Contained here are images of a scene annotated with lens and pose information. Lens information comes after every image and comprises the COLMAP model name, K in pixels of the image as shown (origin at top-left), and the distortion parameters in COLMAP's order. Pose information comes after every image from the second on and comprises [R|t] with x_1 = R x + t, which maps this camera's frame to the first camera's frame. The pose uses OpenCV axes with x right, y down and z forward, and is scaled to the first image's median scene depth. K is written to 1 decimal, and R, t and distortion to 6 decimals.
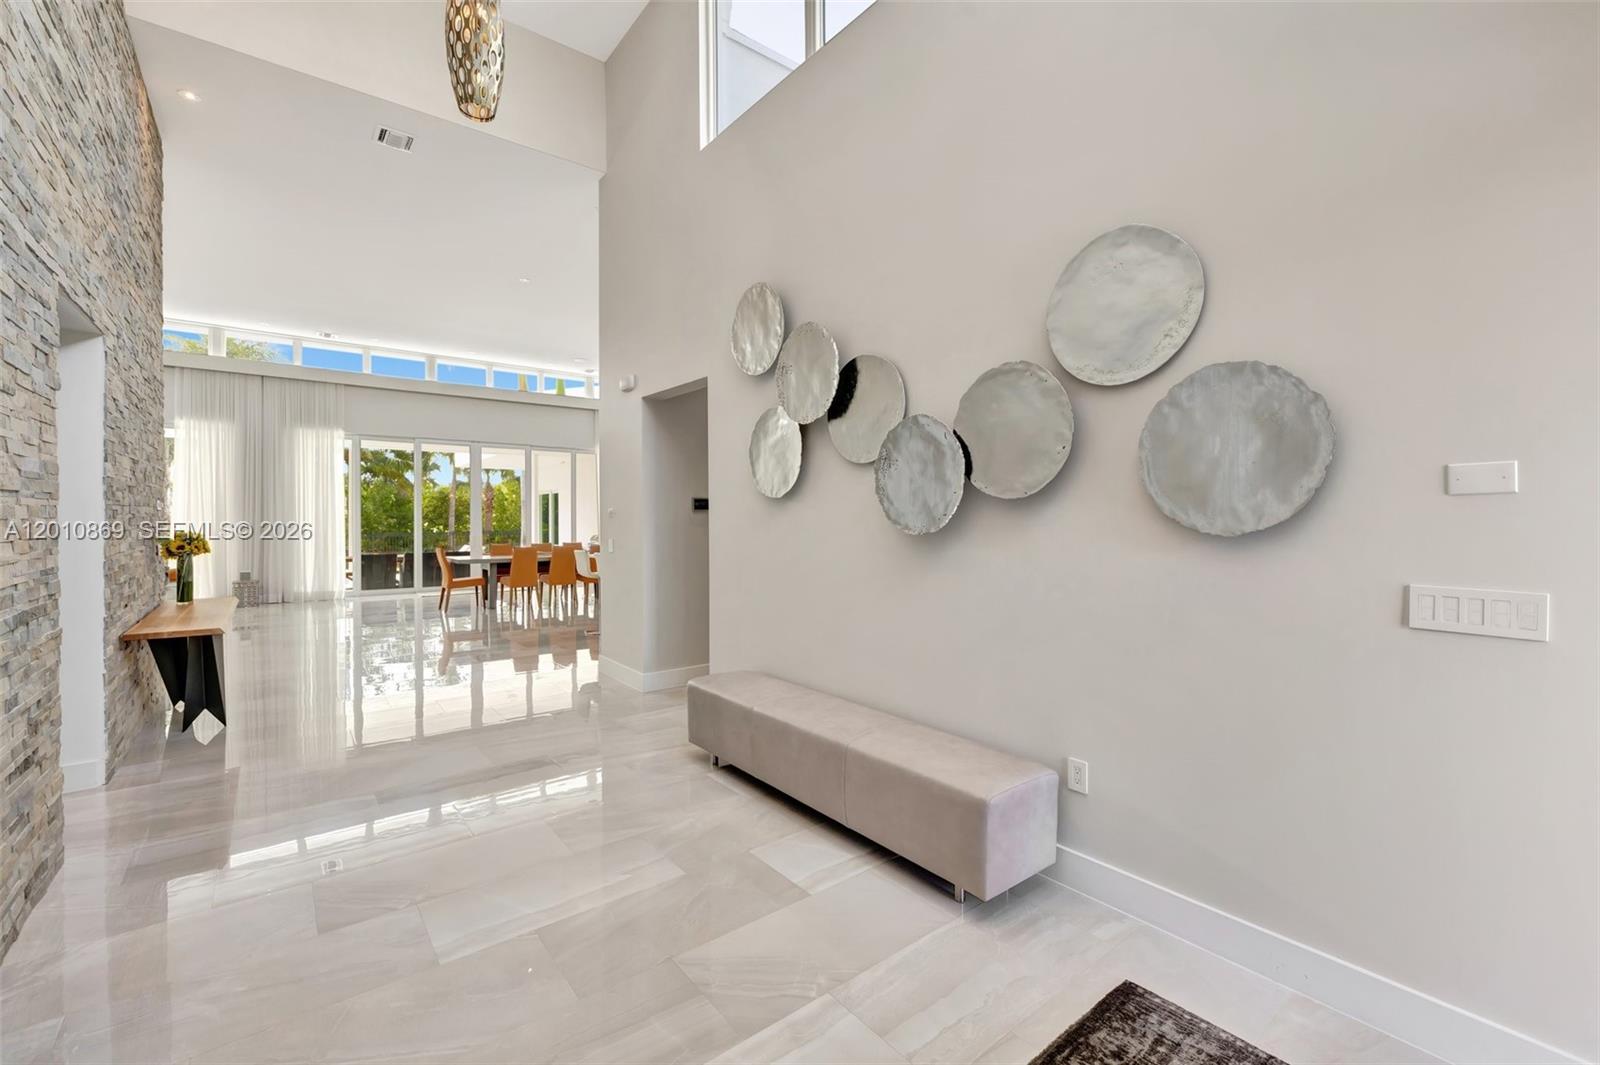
lens RADIAL K [[670.8, 0, 796.9], [0, 670.8, 525.2], [0, 0, 1]] dist [0.004685, -0.000351]
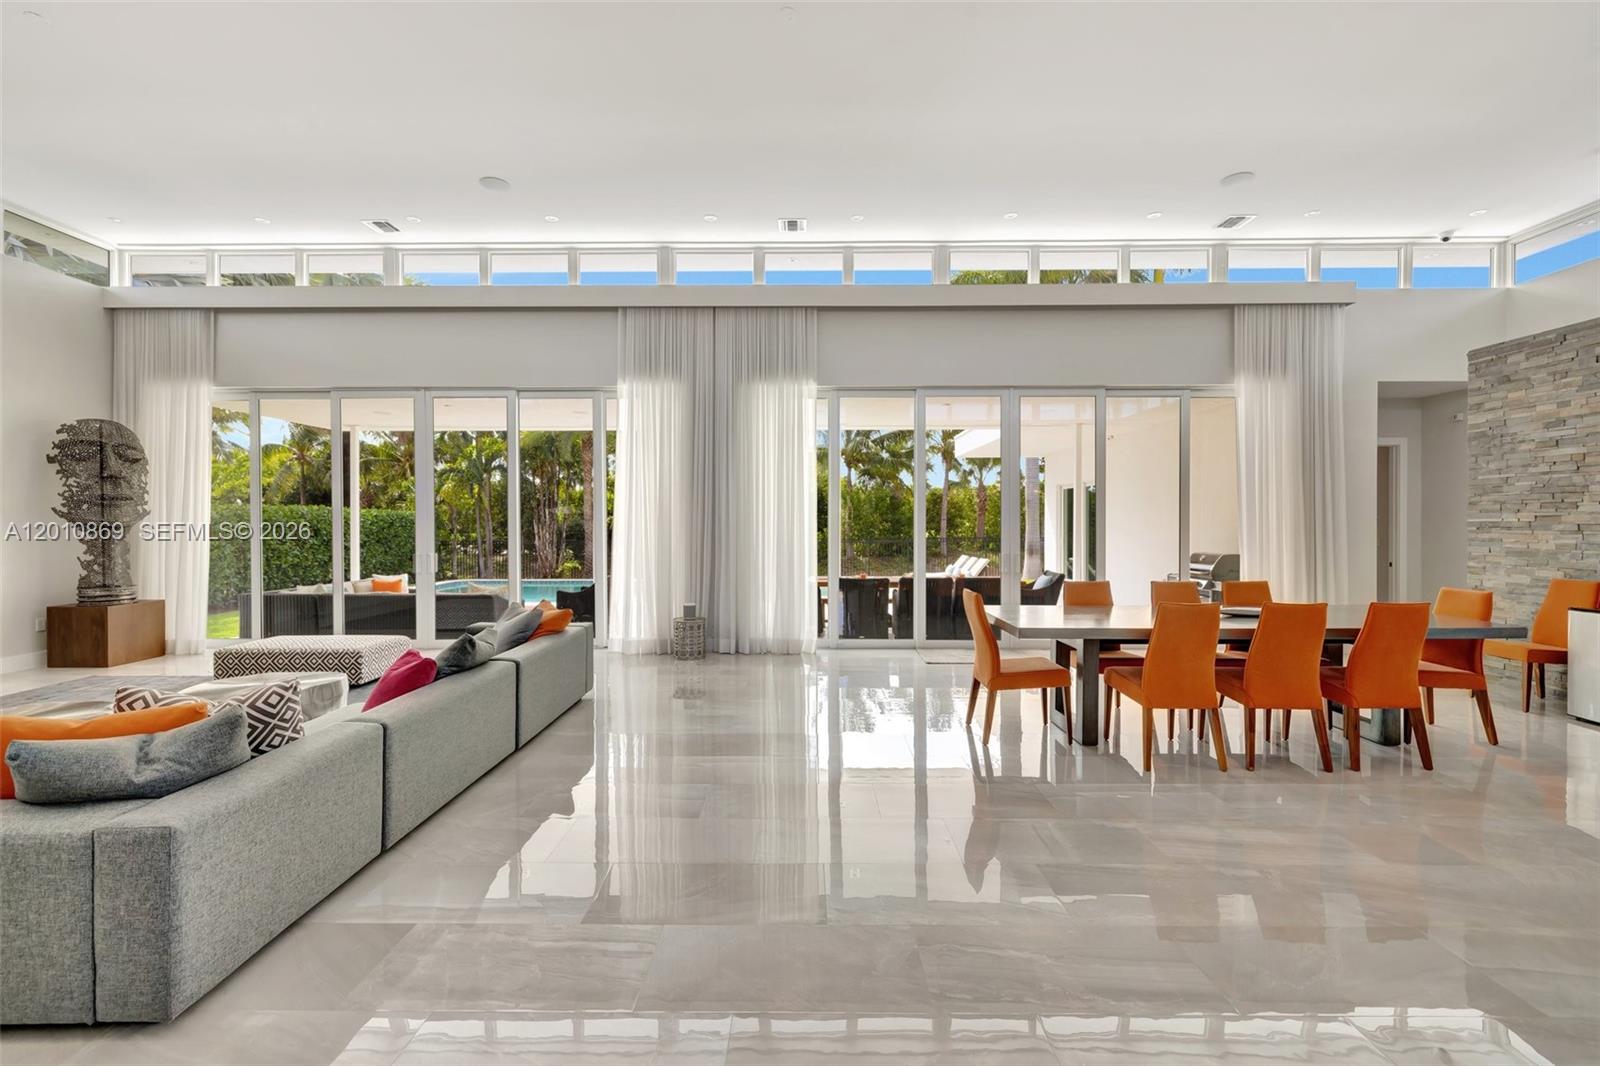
lens RADIAL K [[670.8, 0, 796.9], [0, 670.8, 525.7], [0, 0, 1]] dist [0.004685, -0.000351]
pose [[0.778814, 0.003073, -0.627247, -0.291997], [-0.005785, 0.999981, -0.002284, -0.006474], [0.627228, 0.005407, 0.778817, 0.496016]]
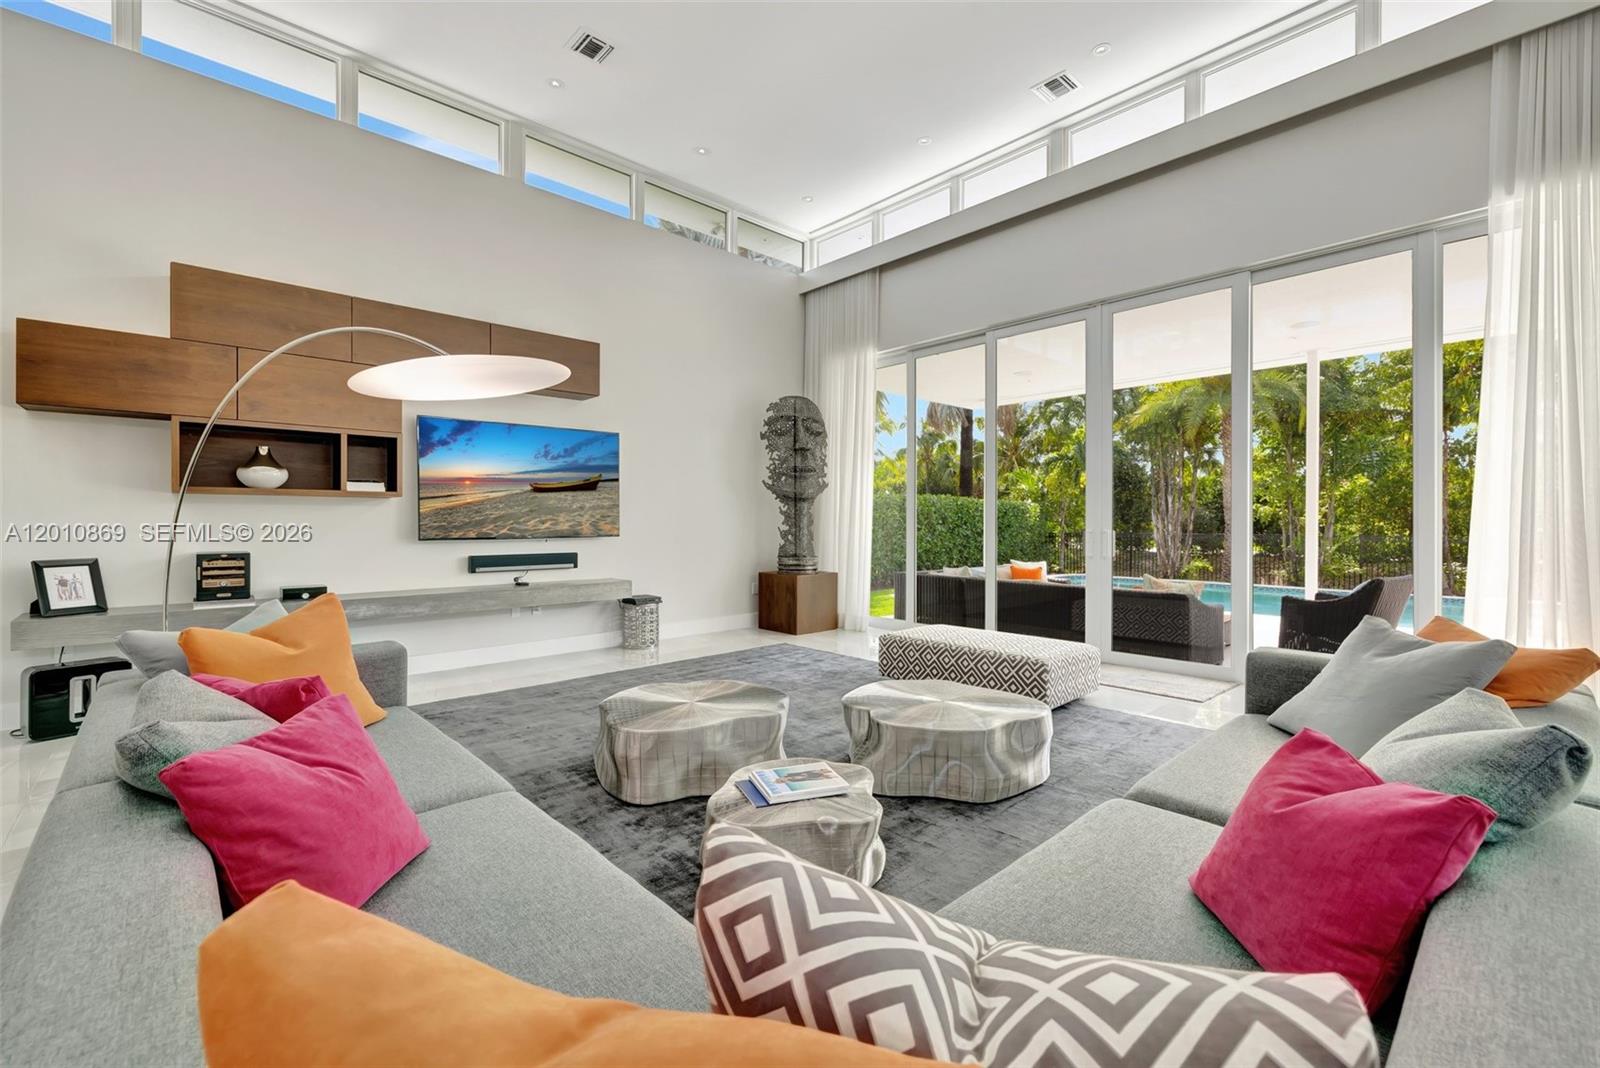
lens RADIAL K [[676.8, 0, 801.5], [0, 676.8, 520.5], [0, 0, 1]] dist [-0.008539, 0.000026]
pose [[0.083820, 0.002472, -0.996478, -0.513903], [-0.016311, 0.999866, 0.001108, 0.015034], [0.996347, 0.016160, 0.083849, 0.527634]]
